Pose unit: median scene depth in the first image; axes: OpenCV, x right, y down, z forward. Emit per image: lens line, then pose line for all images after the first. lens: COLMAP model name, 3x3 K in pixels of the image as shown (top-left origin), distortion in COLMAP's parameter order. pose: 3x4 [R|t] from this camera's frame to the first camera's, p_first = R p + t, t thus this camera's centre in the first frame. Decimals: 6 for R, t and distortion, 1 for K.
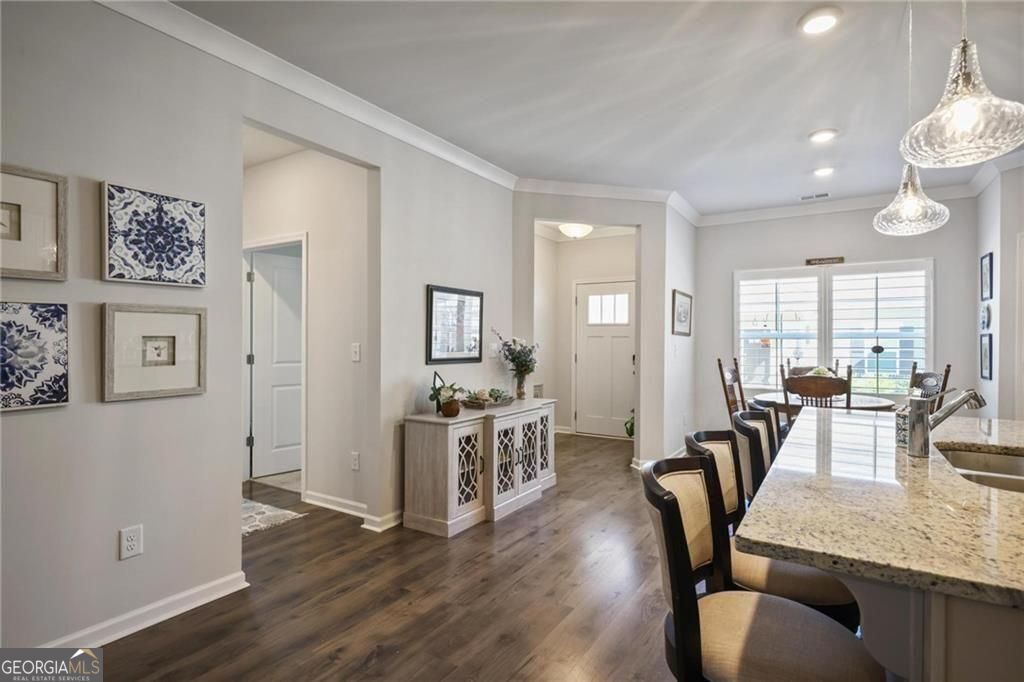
lens RADIAL K [[519.2, 0, 510.6], [0, 519.2, 339.3], [0, 0, 1]] dist [-0.010727, -0.000378]
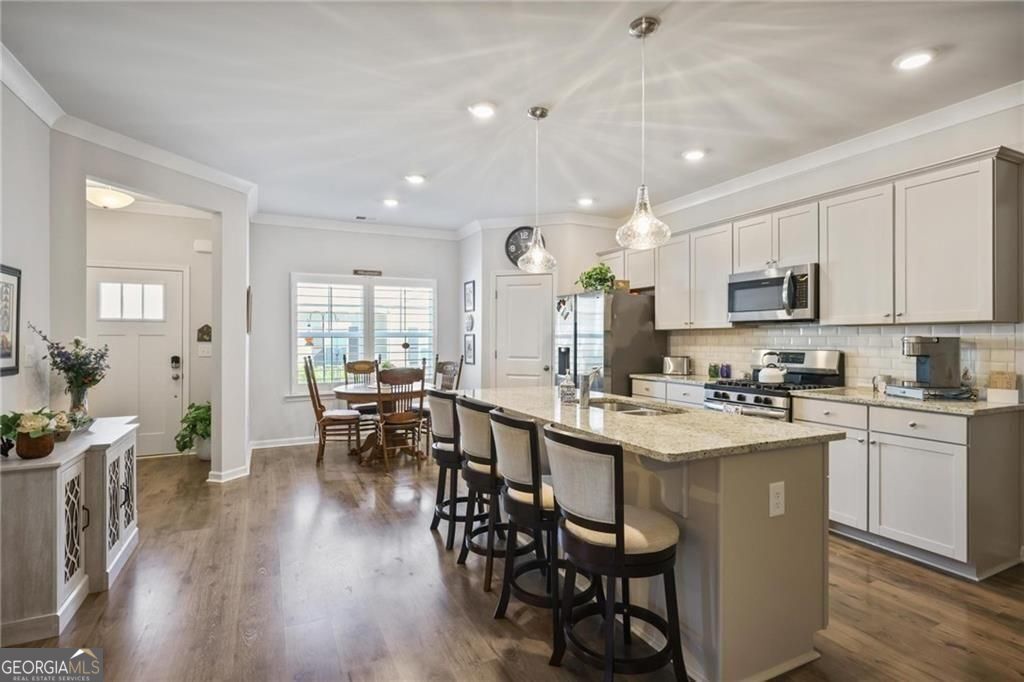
lens RADIAL K [[510.1, 0, 514.7], [0, 510.1, 339.0], [0, 0, 1]] dist [0.001347, -0.001622]
pose [[0.526842, -0.003971, 0.849954, -0.268405], [-0.000286, 0.999988, 0.004849, -0.004380], [-0.849963, -0.002798, 0.526835, 0.107023]]
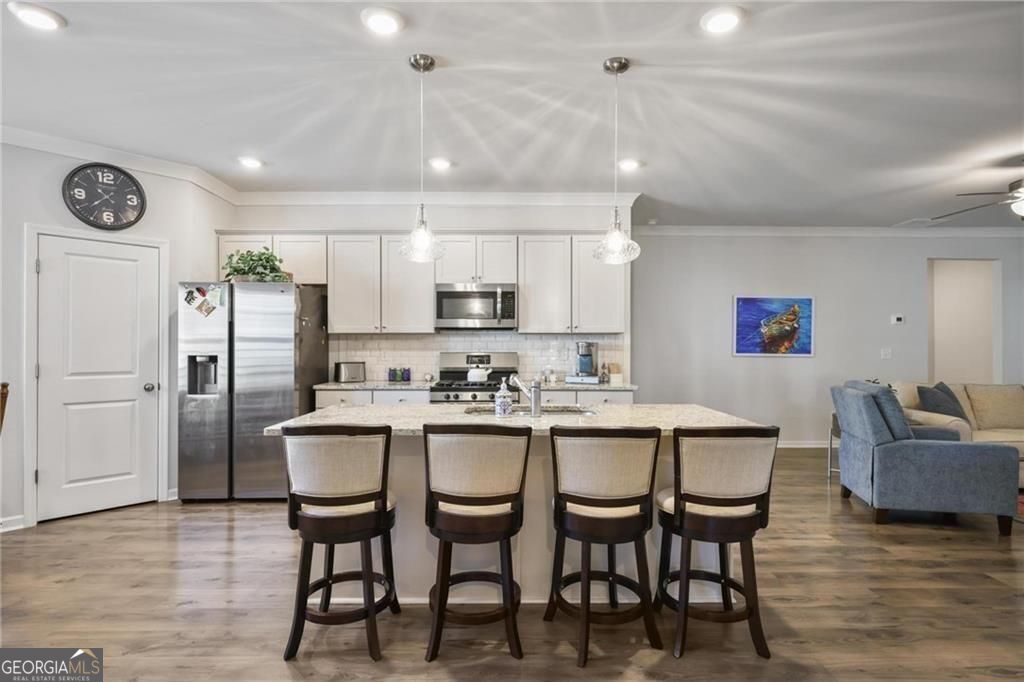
lens RADIAL K [[504.5, 0, 520.2], [0, 504.5, 343.4], [0, 0, 1]] dist [-0.000808, -0.000675]
pose [[-0.538531, -0.005671, 0.842586, -0.183095], [-0.005701, 0.999979, 0.003087, -0.004547], [-0.842586, -0.003141, -0.538552, 0.665449]]
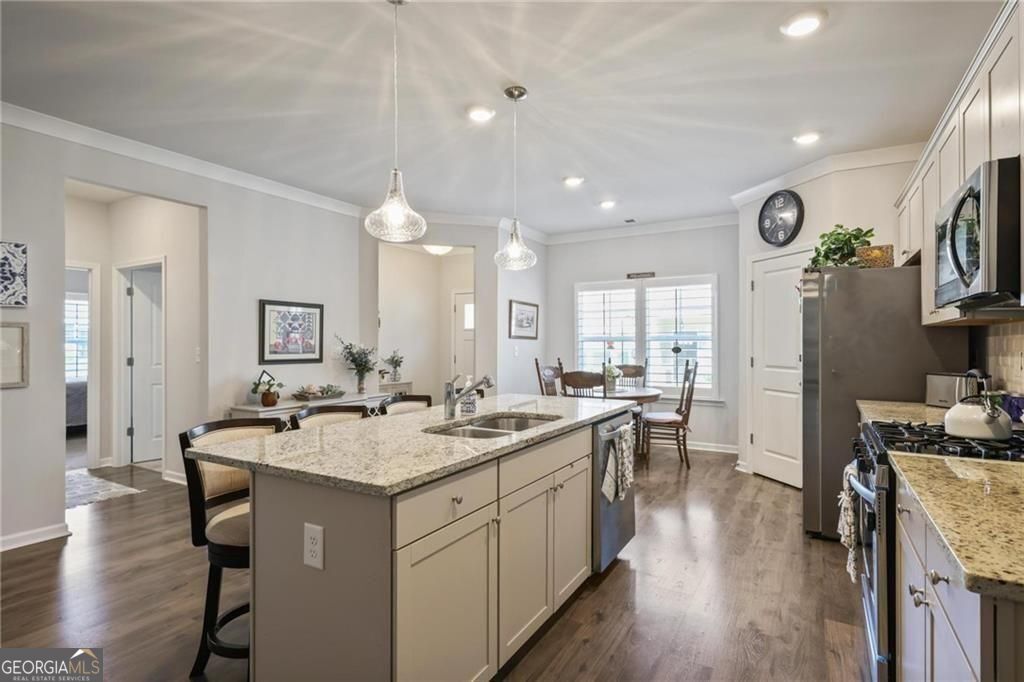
lens RADIAL K [[510.1, 0, 506.2], [0, 510.1, 342.7], [0, 0, 1]] dist [0.001347, -0.001622]
pose [[0.999405, -0.006123, 0.033951, 0.318963], [0.006065, 0.999980, 0.001793, -0.001819], [-0.033962, -0.001586, 0.999422, -0.190784]]
